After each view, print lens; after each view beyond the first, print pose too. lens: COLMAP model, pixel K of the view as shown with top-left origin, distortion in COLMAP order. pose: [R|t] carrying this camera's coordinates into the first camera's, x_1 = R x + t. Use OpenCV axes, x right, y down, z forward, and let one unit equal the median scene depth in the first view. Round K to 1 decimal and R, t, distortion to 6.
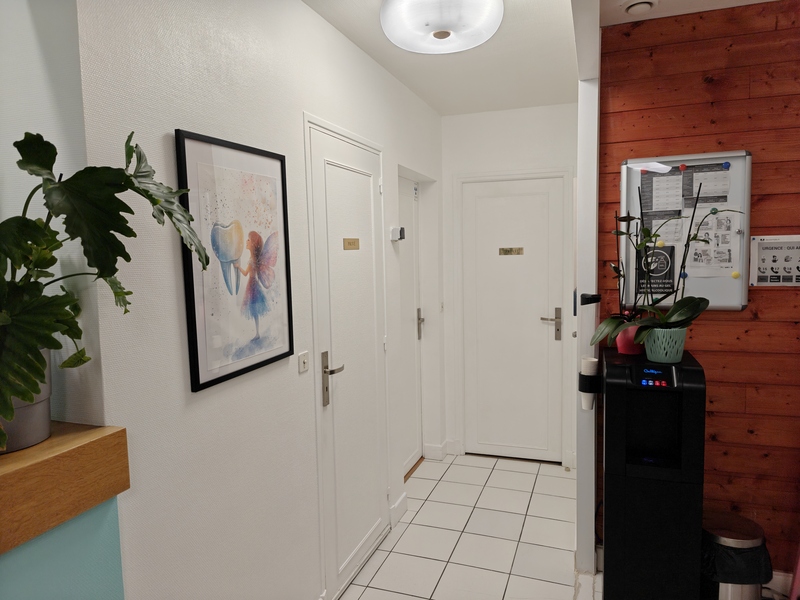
lens RADIAL K [[542.8, 0, 401.7], [0, 542.8, 298.6], [0, 0, 1]] dist [0.006190, -0.004527]
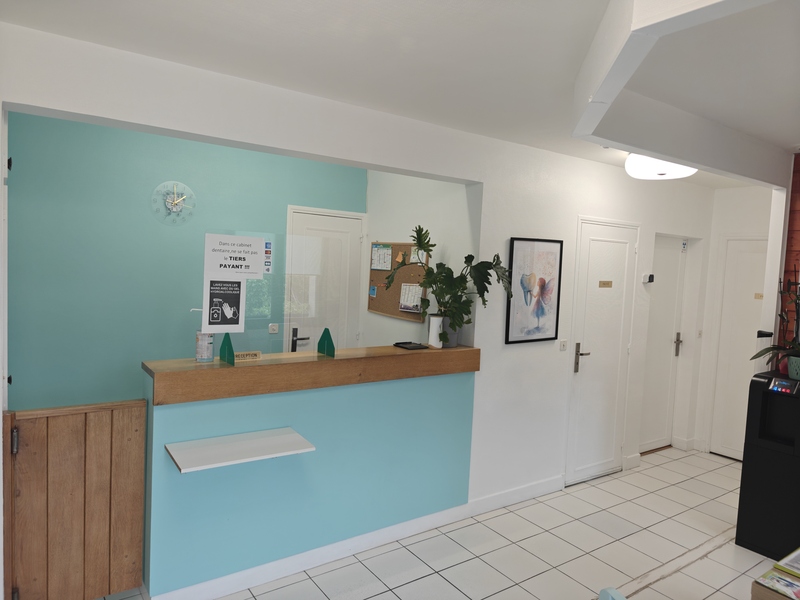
lens RADIAL K [[542.8, 0, 400.0], [0, 542.8, 301.8], [0, 0, 1]] dist [0.006190, -0.004527]
pose [[0.813798, 0.098034, -0.572819, 0.481132], [-0.111427, 0.993703, 0.011762, 0.007956], [0.570365, 0.054255, 0.819597, -1.011604]]
